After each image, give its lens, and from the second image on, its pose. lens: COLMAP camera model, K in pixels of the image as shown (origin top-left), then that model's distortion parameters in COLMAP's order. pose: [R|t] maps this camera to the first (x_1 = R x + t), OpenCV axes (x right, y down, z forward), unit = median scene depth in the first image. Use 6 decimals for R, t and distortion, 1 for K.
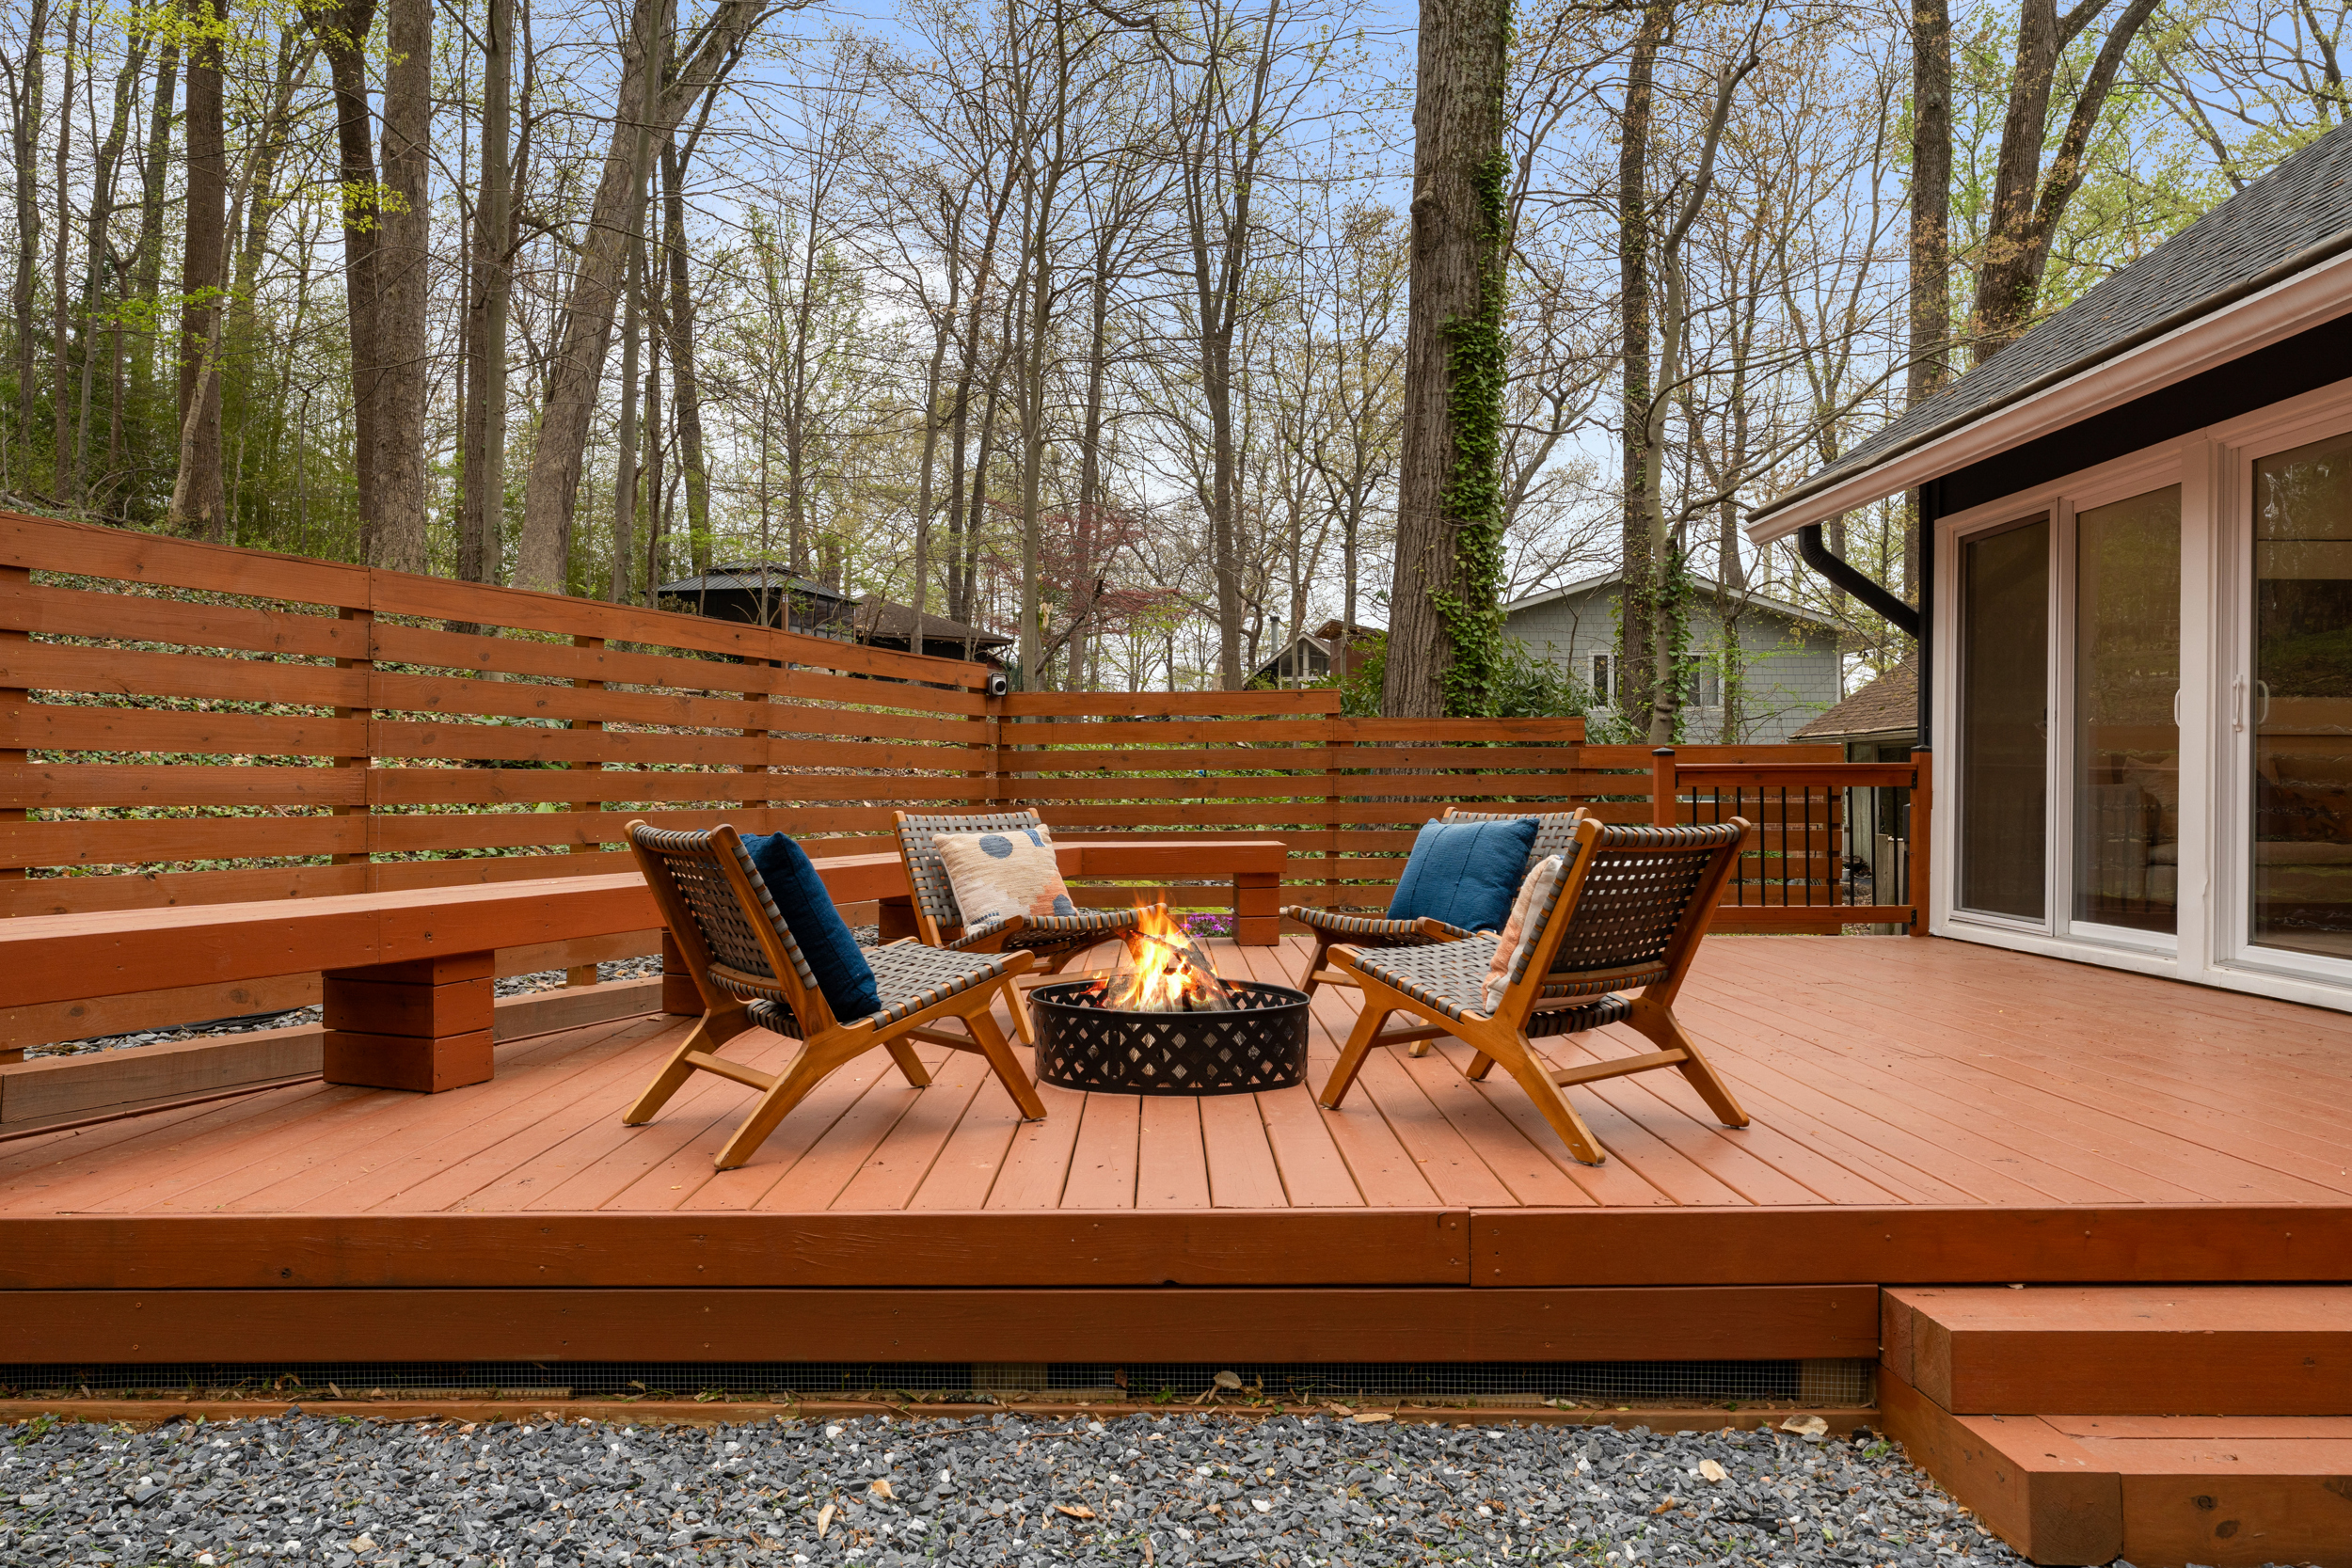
lens RADIAL K [[1575.2, 0, 1176.3], [0, 1575.2, 782.4], [0, 0, 1]] dist [0.001971, -0.000210]
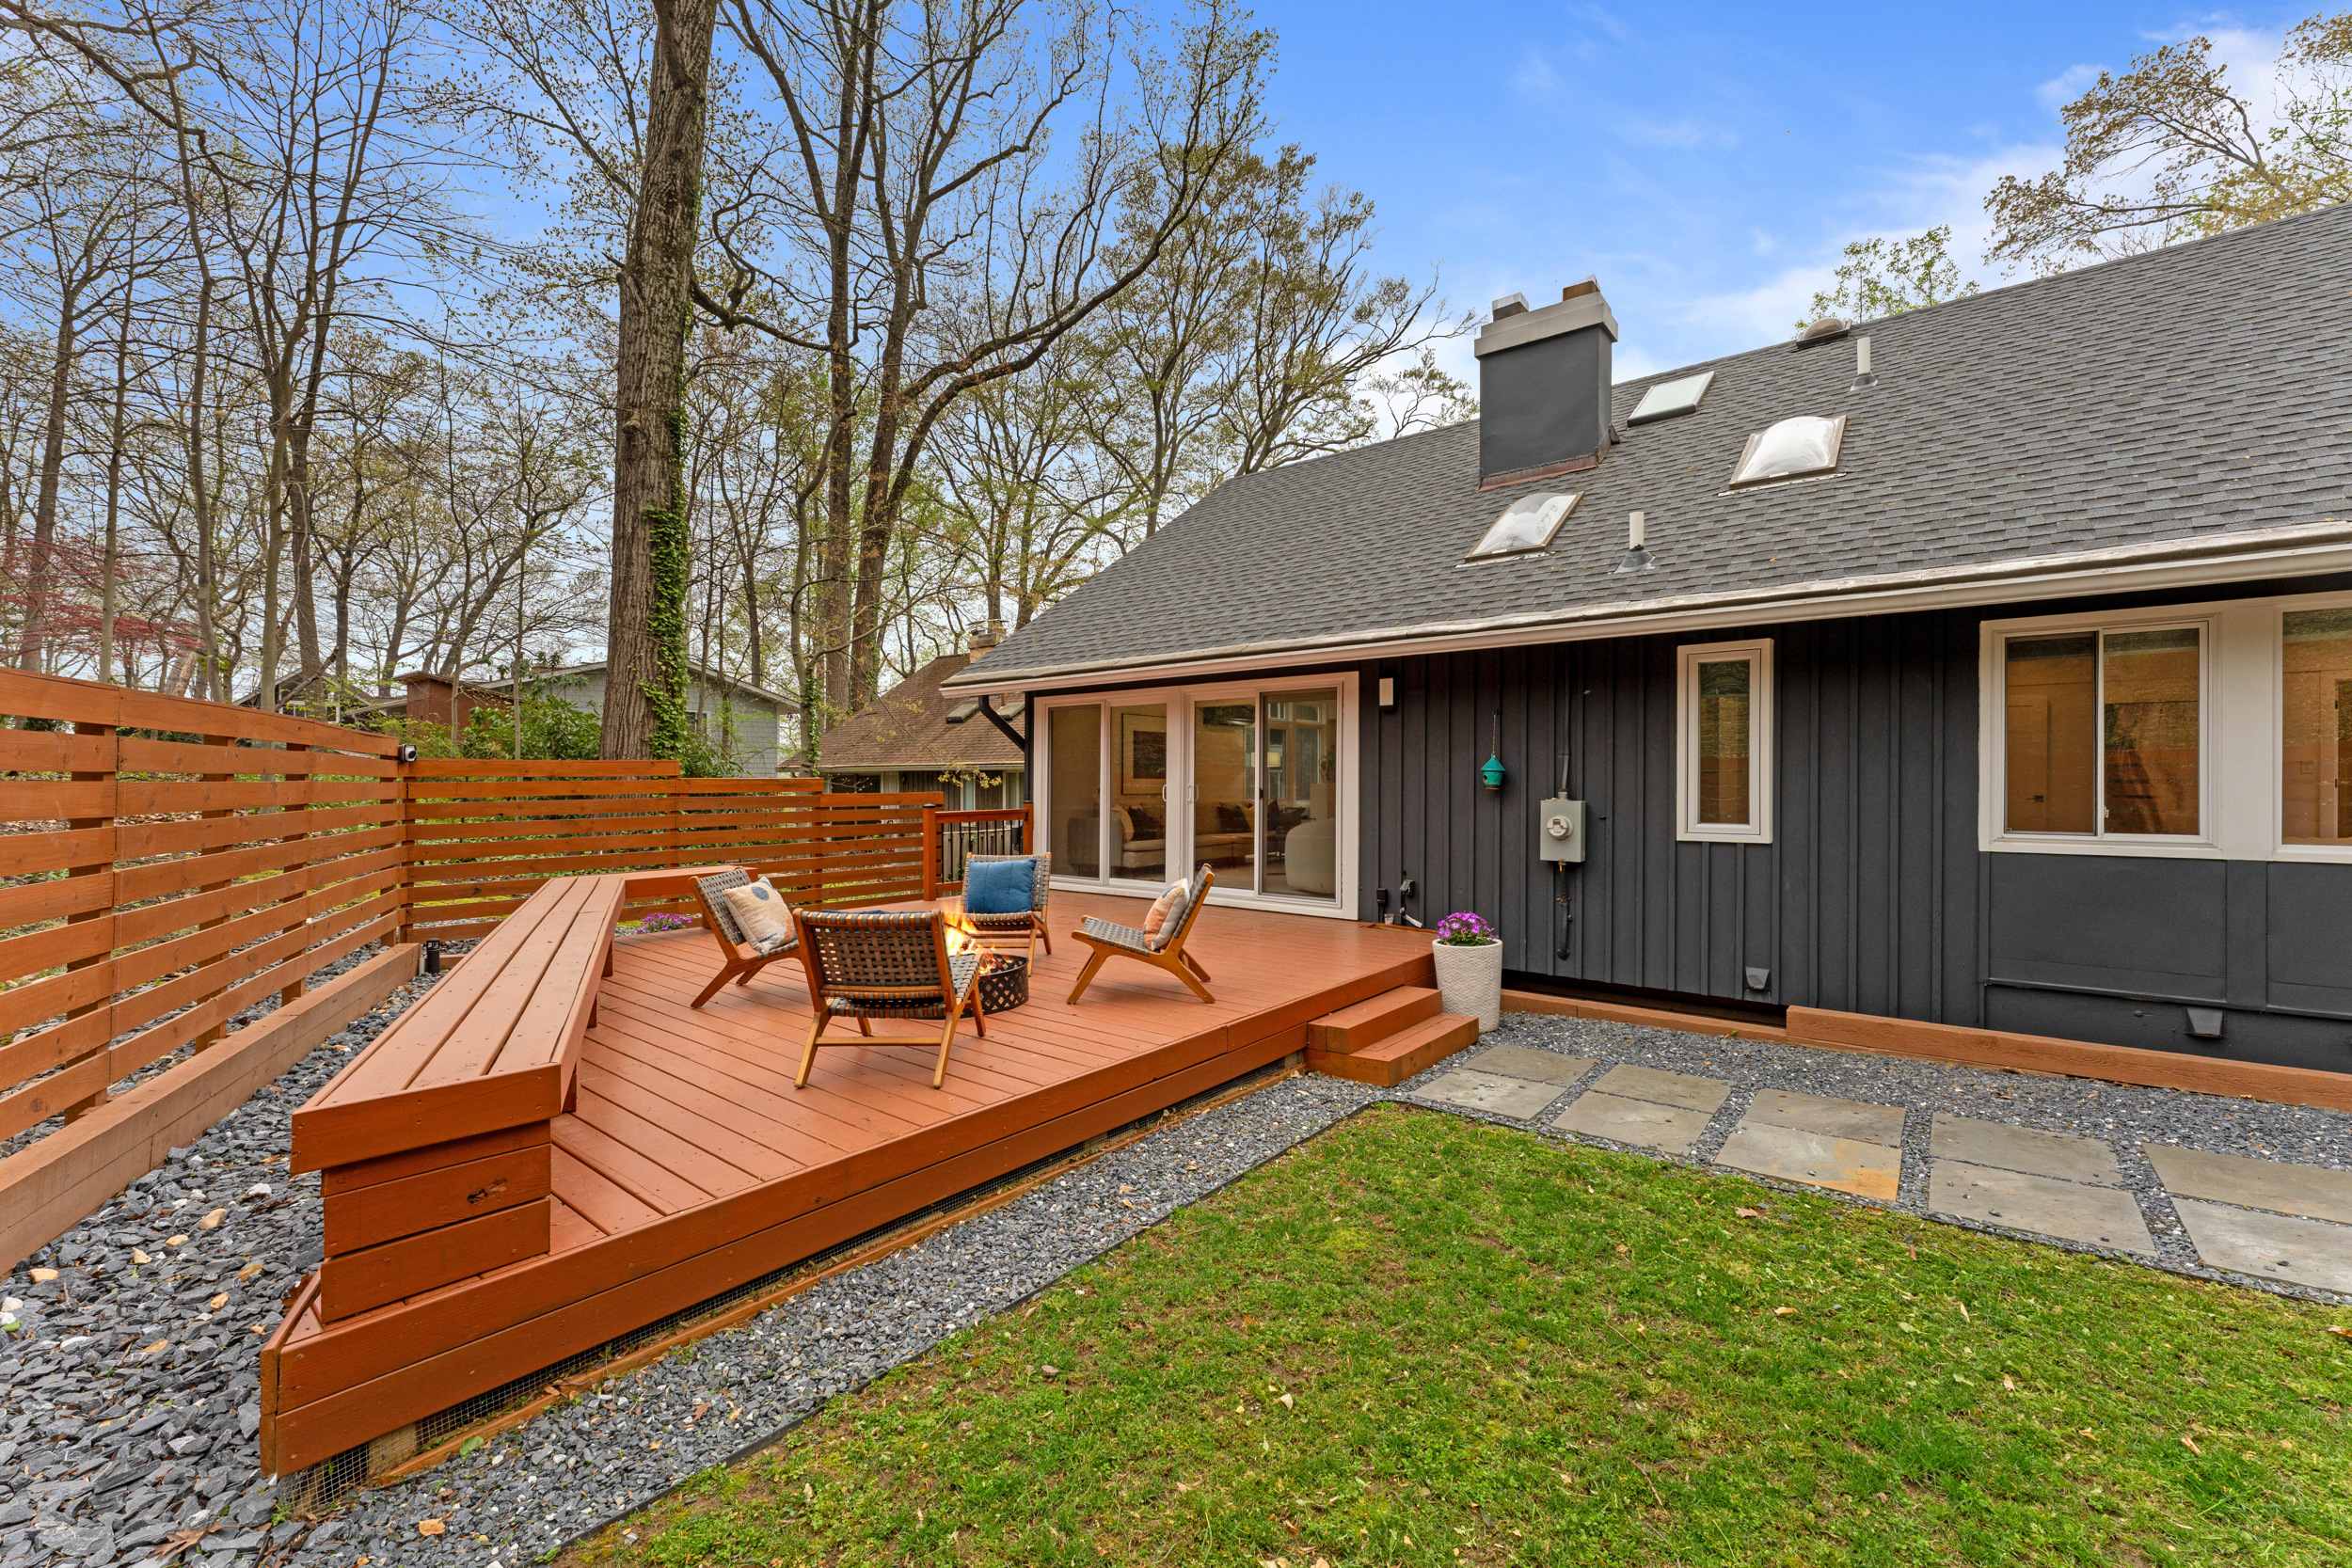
lens RADIAL K [[947.7, 0, 1183.7], [0, 947.7, 778.2], [0, 0, 1]] dist [0.003784, -0.000610]
pose [[0.624471, 0.001043, 0.781047, -0.448416], [-0.002776, 0.999996, 0.000884, -0.060649], [-0.781043, -0.002721, 0.624472, 0.017538]]
